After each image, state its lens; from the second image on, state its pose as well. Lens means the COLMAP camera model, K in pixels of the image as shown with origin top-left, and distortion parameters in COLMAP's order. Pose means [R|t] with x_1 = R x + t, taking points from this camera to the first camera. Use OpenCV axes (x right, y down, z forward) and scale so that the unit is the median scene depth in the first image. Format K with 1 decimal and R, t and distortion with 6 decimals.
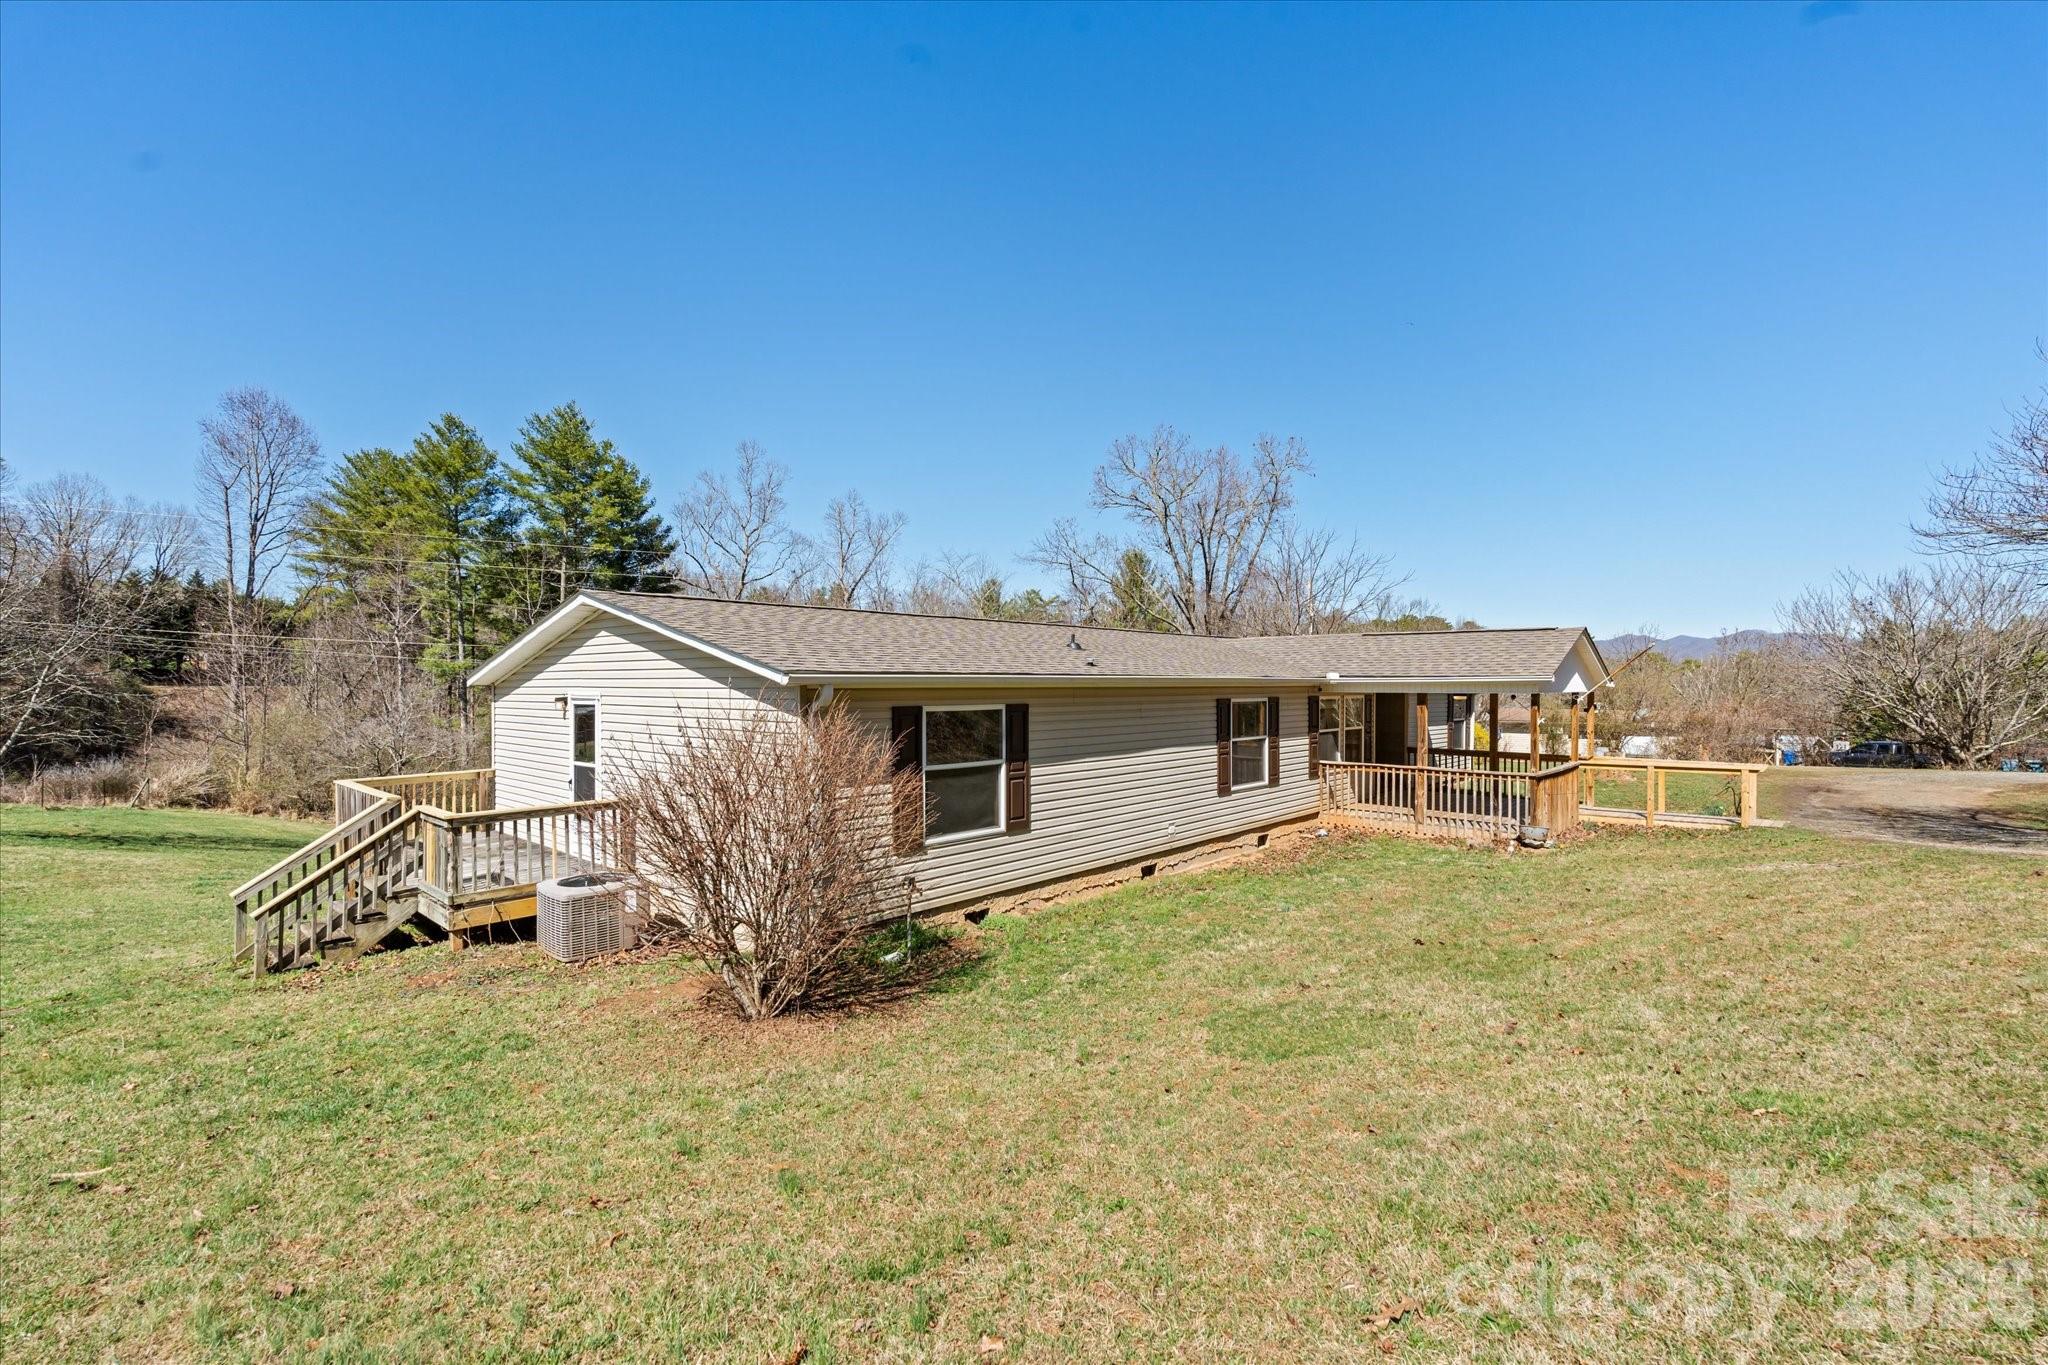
lens RADIAL K [[895.0, 0, 1022.9], [0, 895.0, 684.1], [0, 0, 1]] dist [-0.001913, -0.000128]
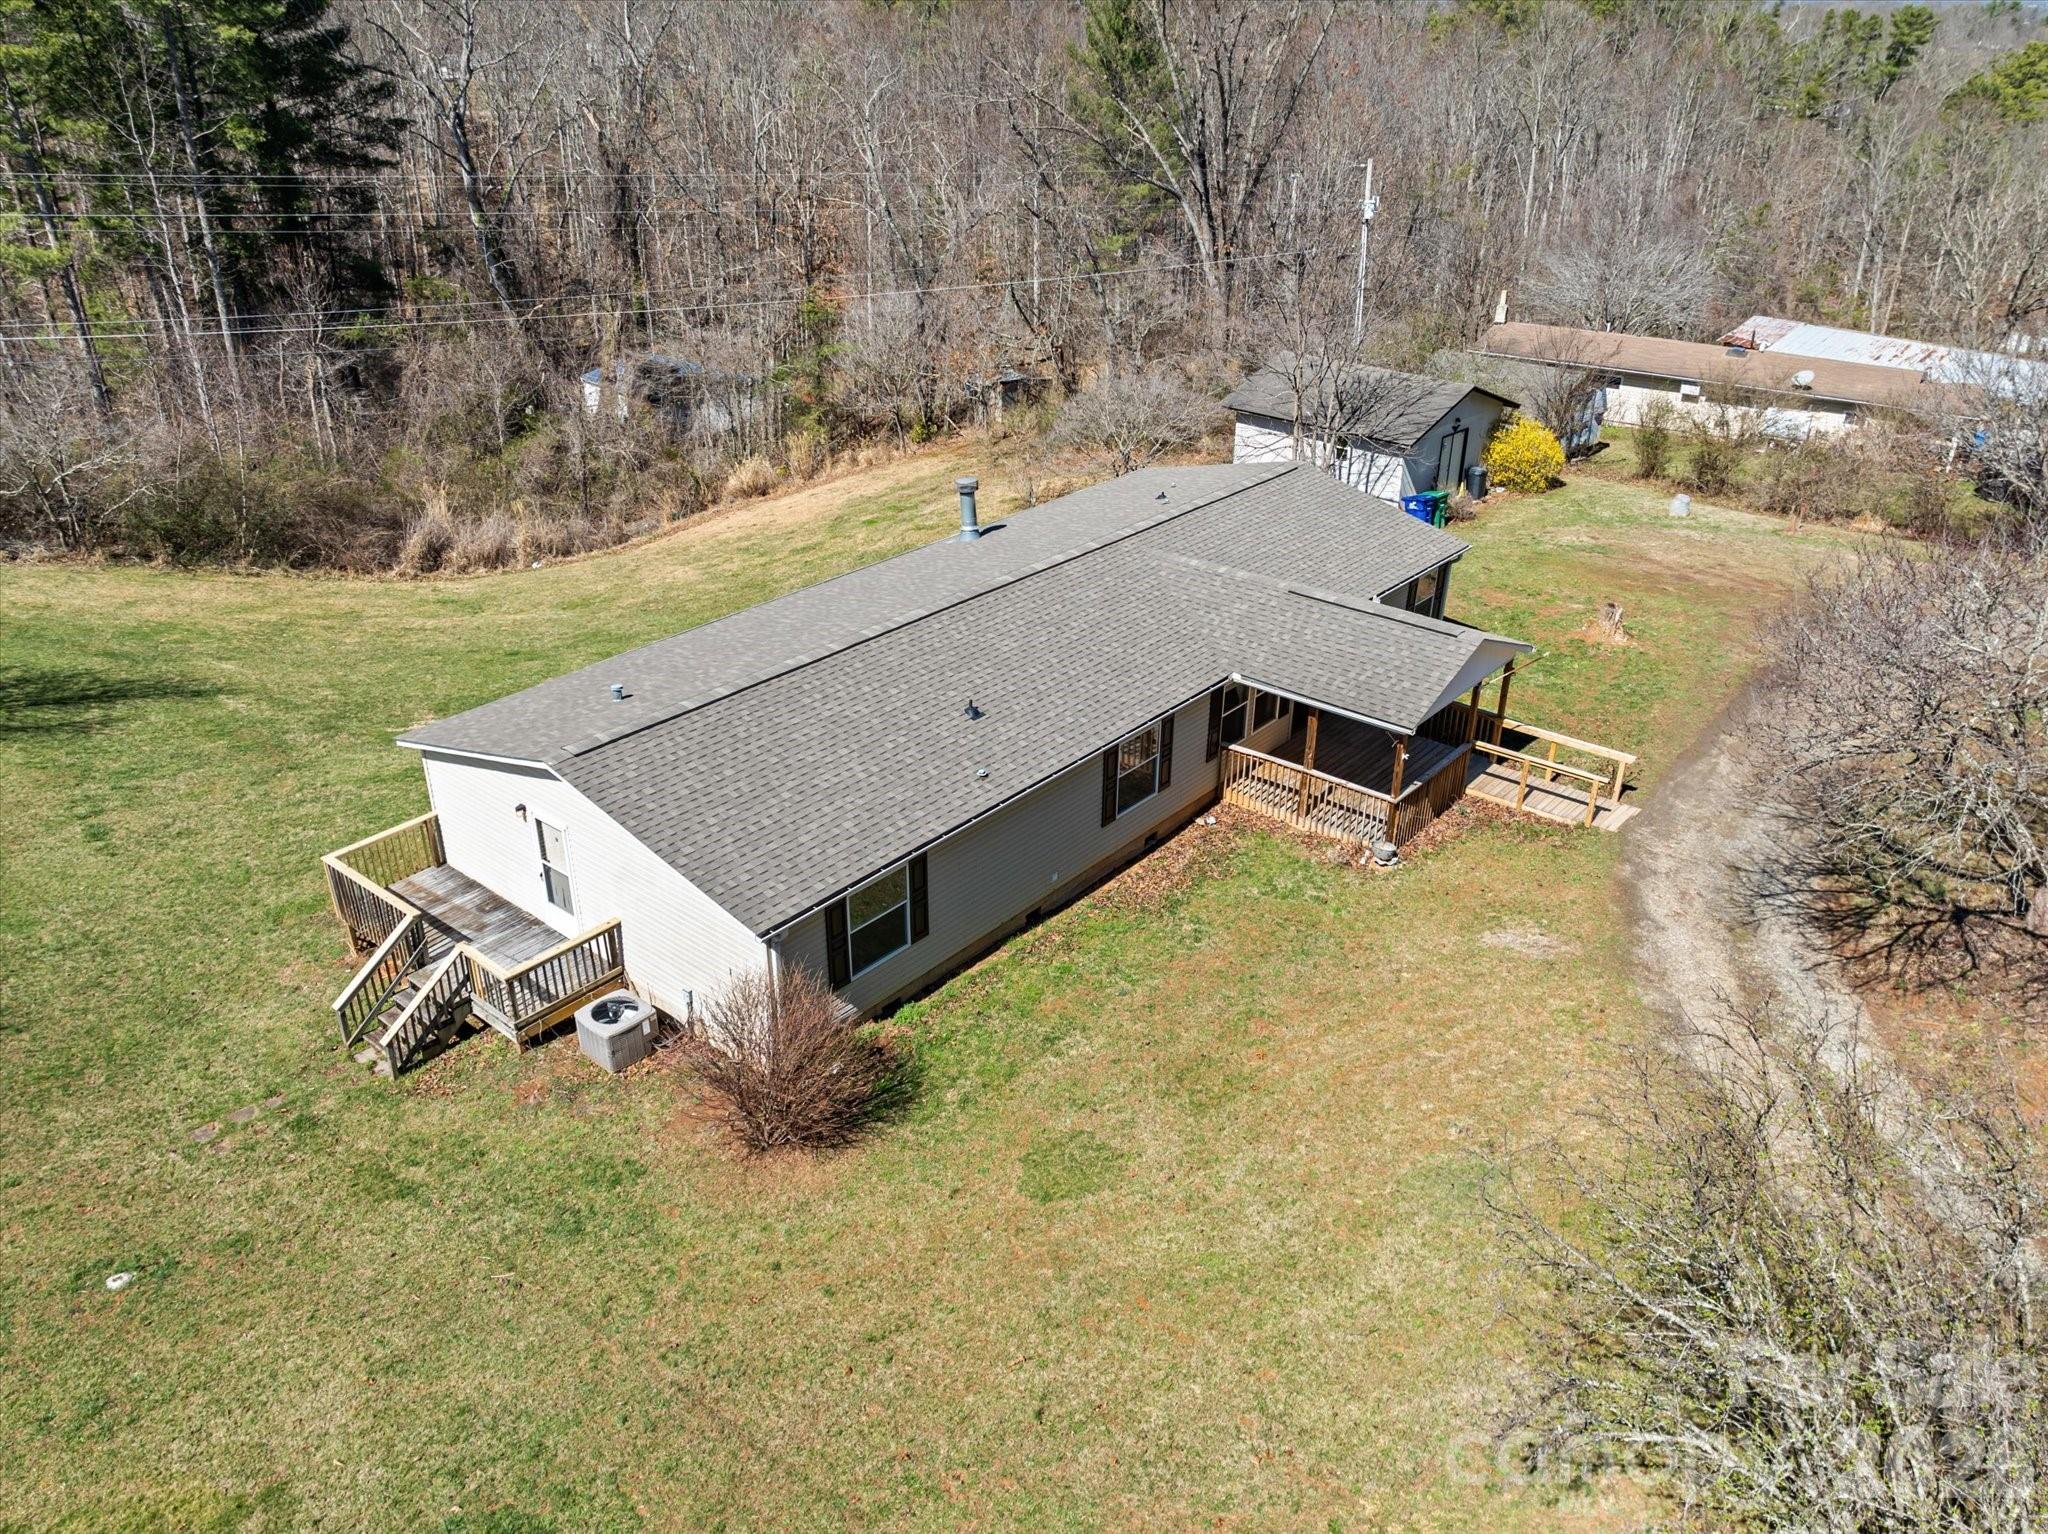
lens RADIAL K [[1493.8, 0, 1024.0], [0, 1493.8, 767.0], [0, 0, 1]] dist [-0.038034, 0.003736]
pose [[0.998657, -0.008436, 0.051109, 0.052386], [-0.015155, 0.895898, 0.444000, -1.481439], [-0.049534, -0.444179, 0.894568, -1.195358]]
